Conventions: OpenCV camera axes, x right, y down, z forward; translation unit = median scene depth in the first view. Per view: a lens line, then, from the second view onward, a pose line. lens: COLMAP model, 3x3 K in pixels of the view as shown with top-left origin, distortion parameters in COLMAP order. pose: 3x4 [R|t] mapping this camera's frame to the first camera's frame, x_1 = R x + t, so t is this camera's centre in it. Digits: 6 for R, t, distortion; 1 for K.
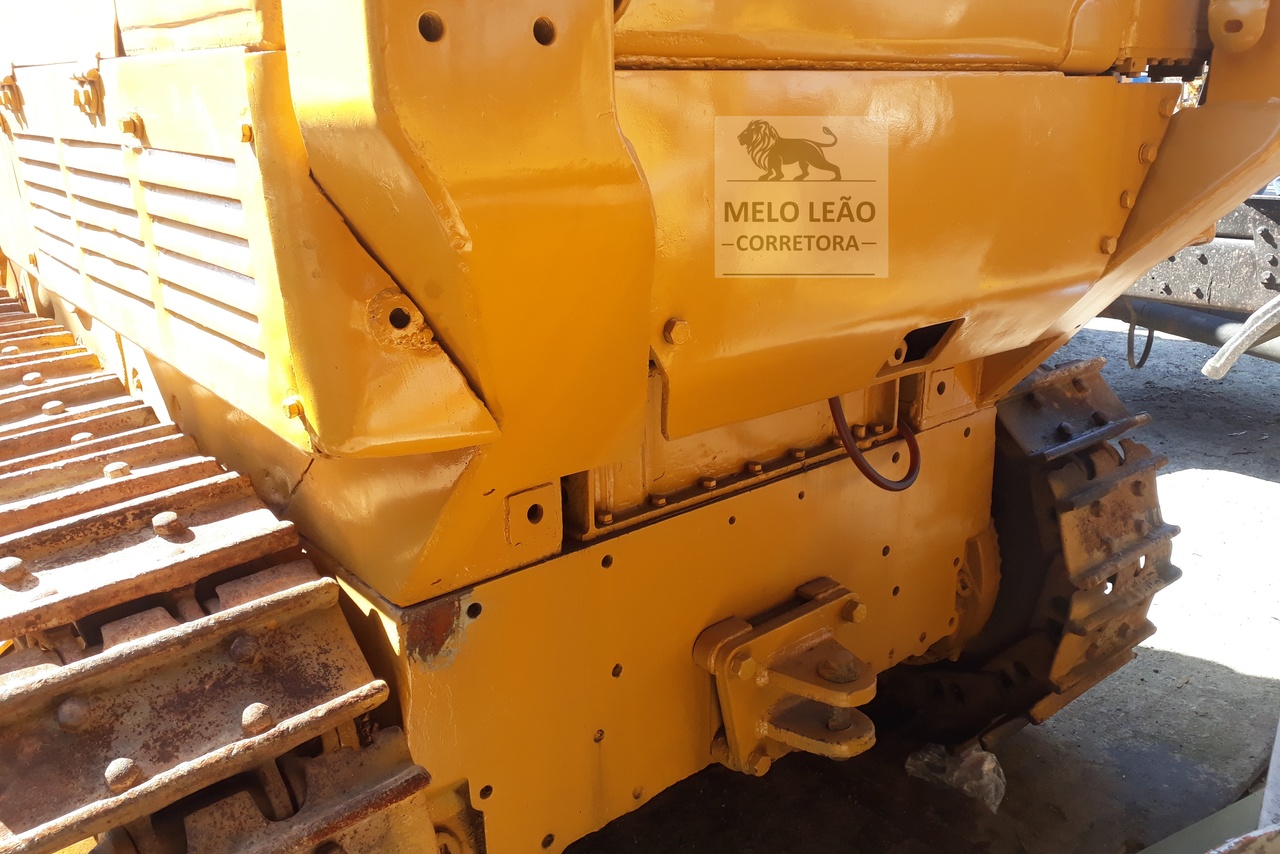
lens RADIAL K [[1029.2, 0, 619.1], [0, 1029.2, 382.2], [0, 0, 1]] dist [0.043009, -0.061336]
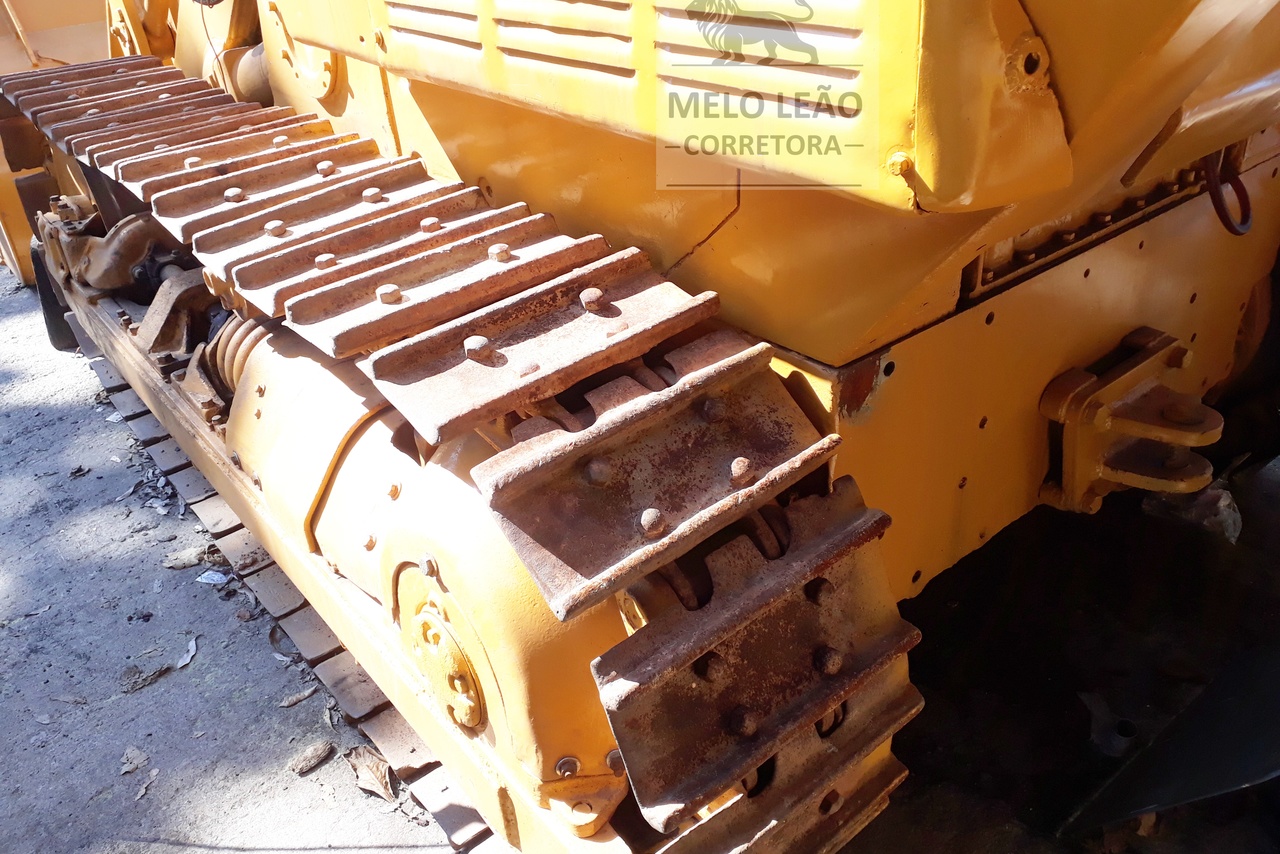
lens RADIAL K [[1028.5, 0, 616.9], [0, 1028.5, 384.3], [0, 0, 1]] dist [0.004359, -0.013835]
pose [[0.997813, -0.046350, -0.047121, -0.387907], [0.055164, 0.976696, 0.207417, 0.007572], [0.036409, -0.209563, 0.977117, -0.025077]]
